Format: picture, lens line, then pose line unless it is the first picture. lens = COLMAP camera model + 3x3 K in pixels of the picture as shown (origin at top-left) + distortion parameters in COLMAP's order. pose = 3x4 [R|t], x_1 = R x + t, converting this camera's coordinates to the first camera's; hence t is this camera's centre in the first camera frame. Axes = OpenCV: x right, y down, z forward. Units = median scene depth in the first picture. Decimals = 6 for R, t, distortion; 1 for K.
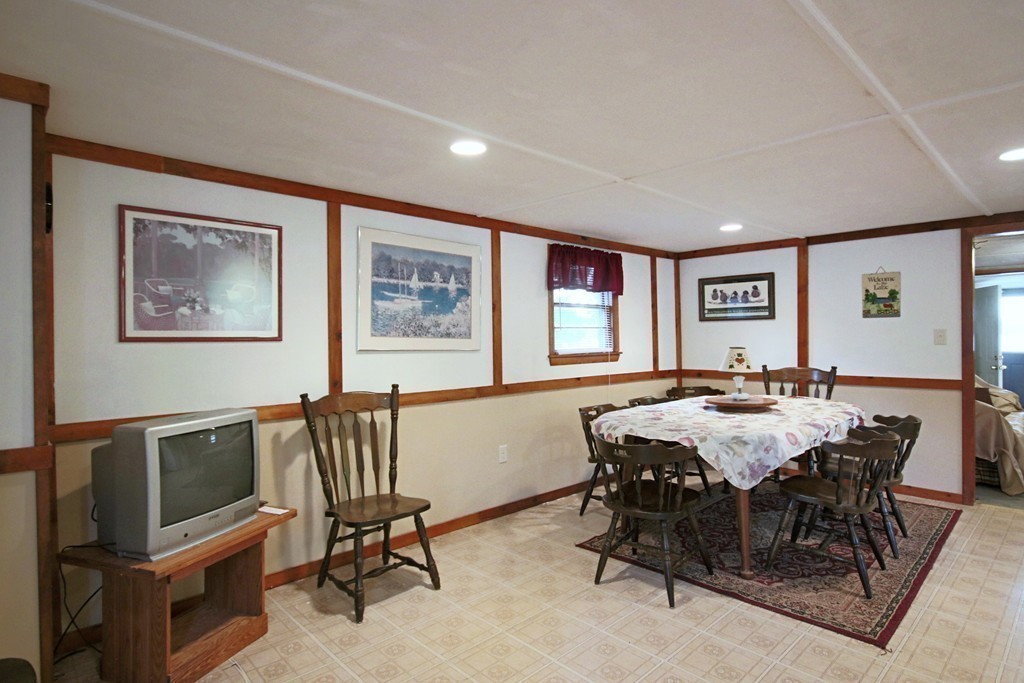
lens RADIAL K [[553.6, 0, 512.0], [0, 553.6, 341.5], [0, 0, 1]] dist [0.000103, 0.000148]
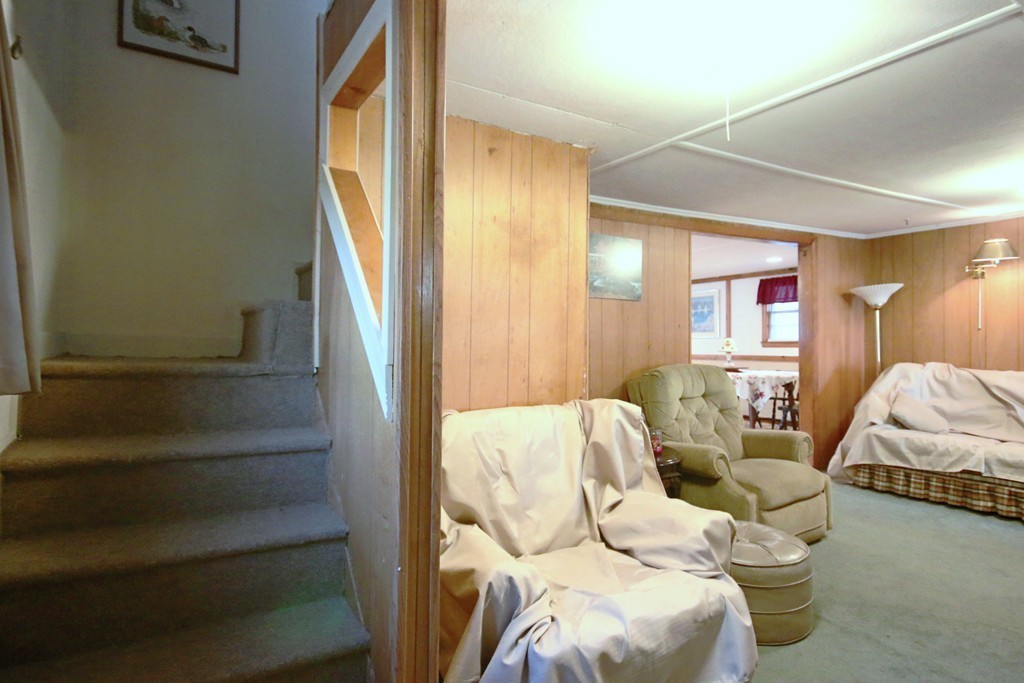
lens RADIAL K [[568.5, 0, 511.6], [0, 568.5, 338.0], [0, 0, 1]] dist [0.005259, 0.002167]
pose [[-0.218390, 0.010695, -0.975803, 2.503650], [0.002429, 0.999943, 0.010416, -0.009925], [0.975859, -0.000095, -0.218404, 0.749561]]
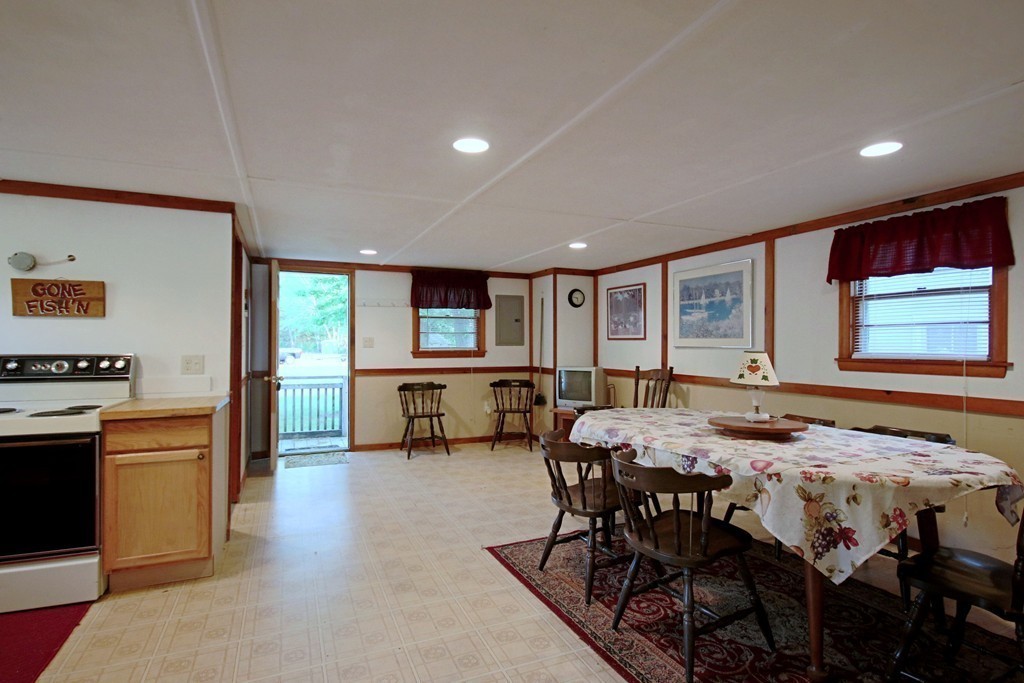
lens RADIAL K [[526.0, 0, 514.2], [0, 526.0, 338.9], [0, 0, 1]] dist [-0.003003, 0.001331]
pose [[-0.339425, 0.001576, -0.940632, 1.248584], [-0.004841, 0.999982, 0.003422, -0.007210], [0.940620, 0.005715, -0.339412, 0.980401]]
